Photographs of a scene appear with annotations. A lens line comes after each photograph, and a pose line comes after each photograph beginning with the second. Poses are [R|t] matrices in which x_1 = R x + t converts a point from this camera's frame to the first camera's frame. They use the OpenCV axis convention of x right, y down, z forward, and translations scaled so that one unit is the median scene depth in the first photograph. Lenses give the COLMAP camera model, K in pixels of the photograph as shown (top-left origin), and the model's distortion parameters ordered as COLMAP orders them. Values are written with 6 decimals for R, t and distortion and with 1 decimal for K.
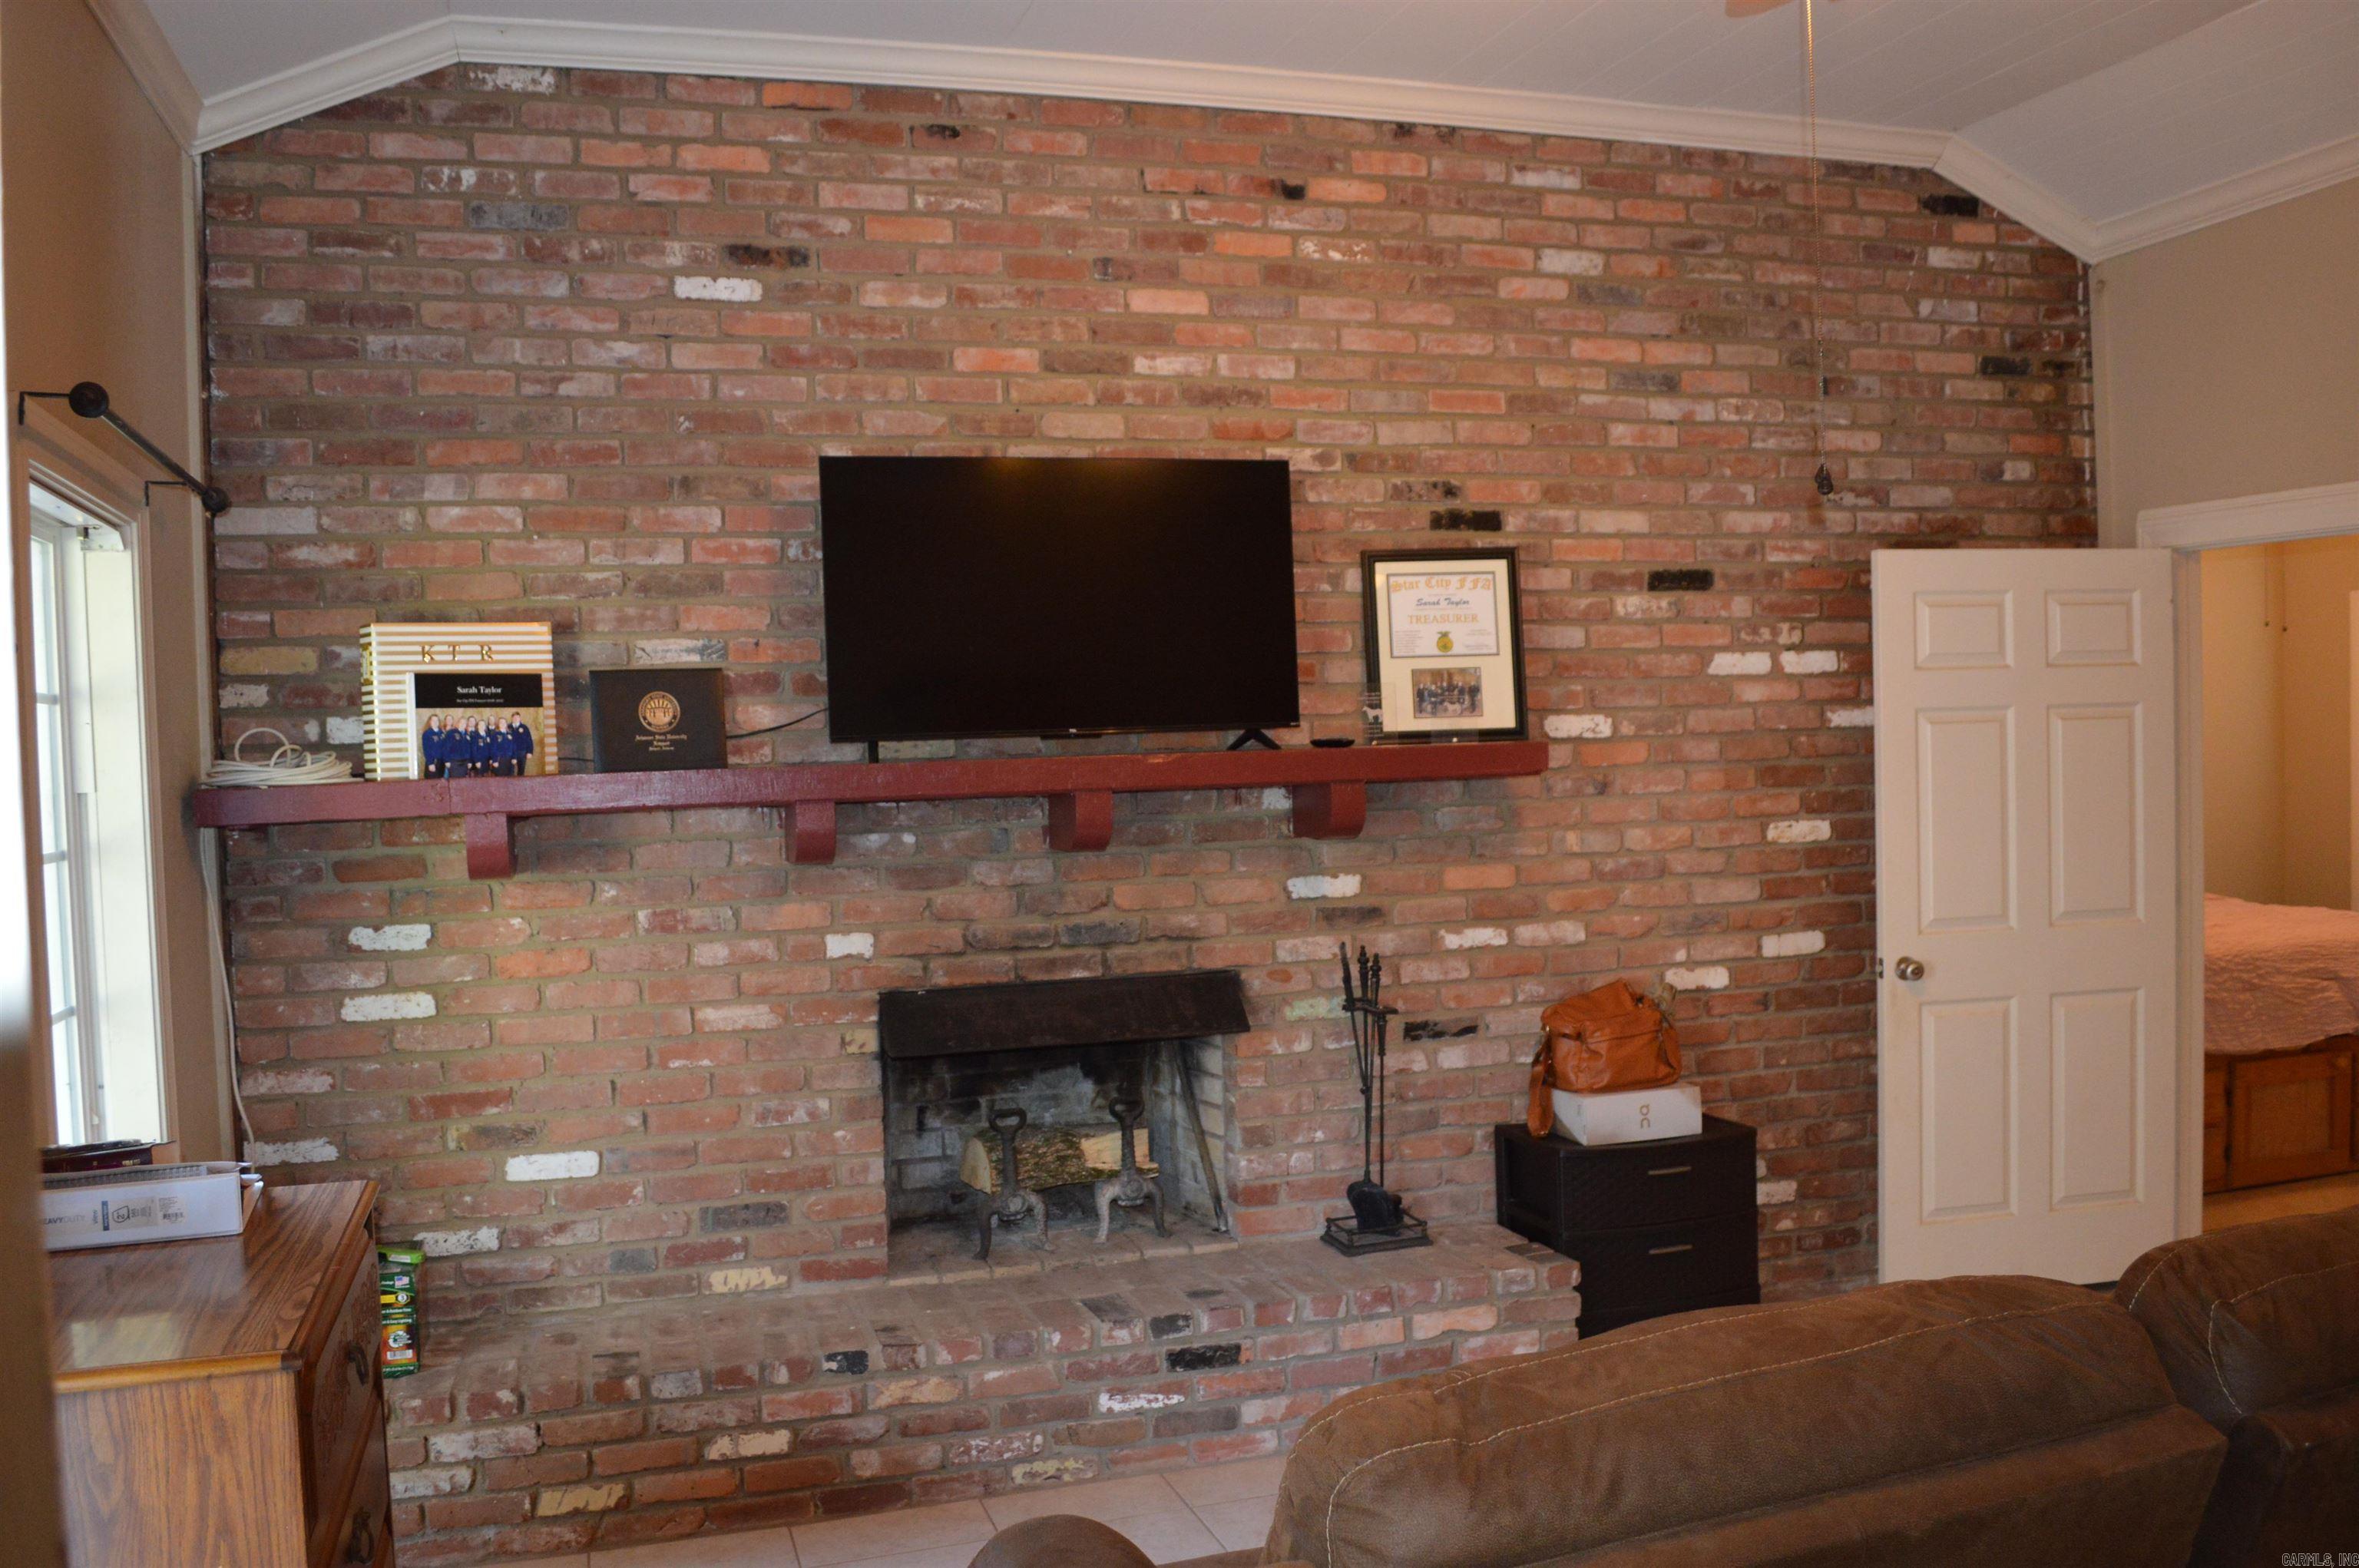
lens RADIAL K [[1884.3, 0, 1177.8], [0, 1884.3, 789.3], [0, 0, 1]] dist [-0.081080, 0.003451]
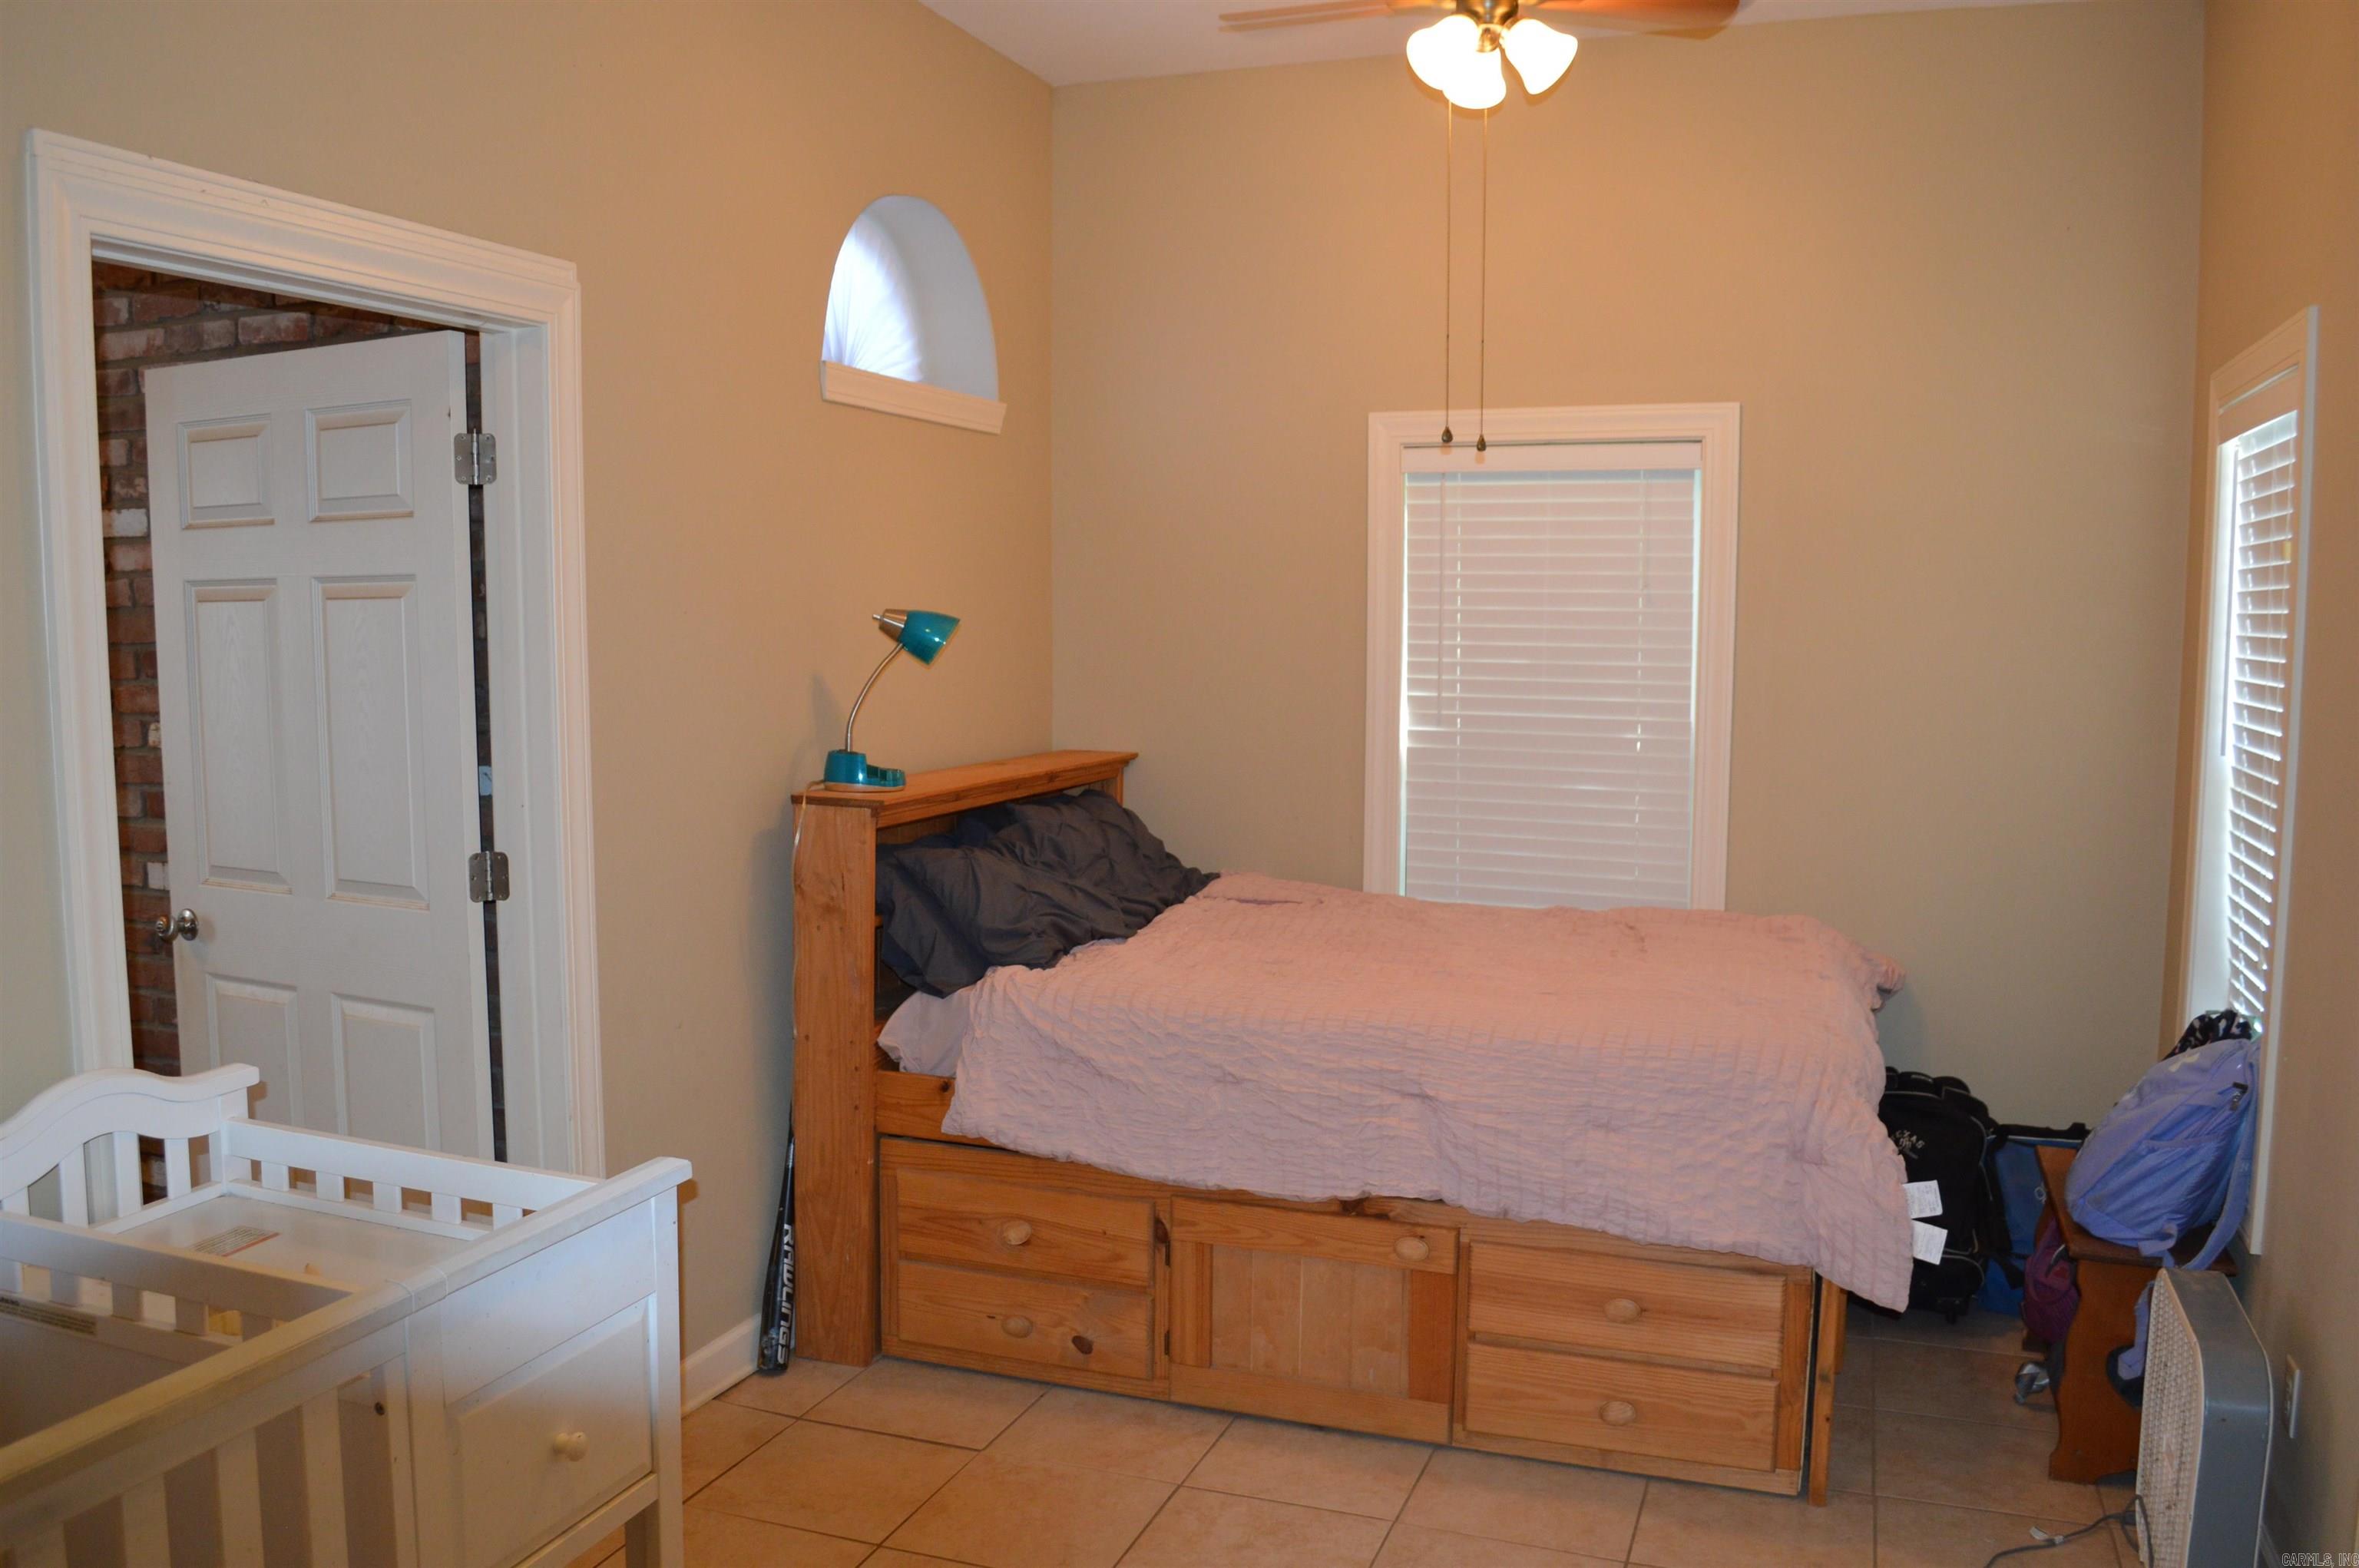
lens RADIAL K [[1884.3, 0, 1177.9], [0, 1884.3, 788.5], [0, 0, 1]] dist [-0.081080, 0.003451]
pose [[0.784274, 0.087671, -0.614190, 1.134226], [-0.042880, 0.995258, 0.087311, -0.041053], [0.618932, -0.042140, 0.784314, 0.646017]]
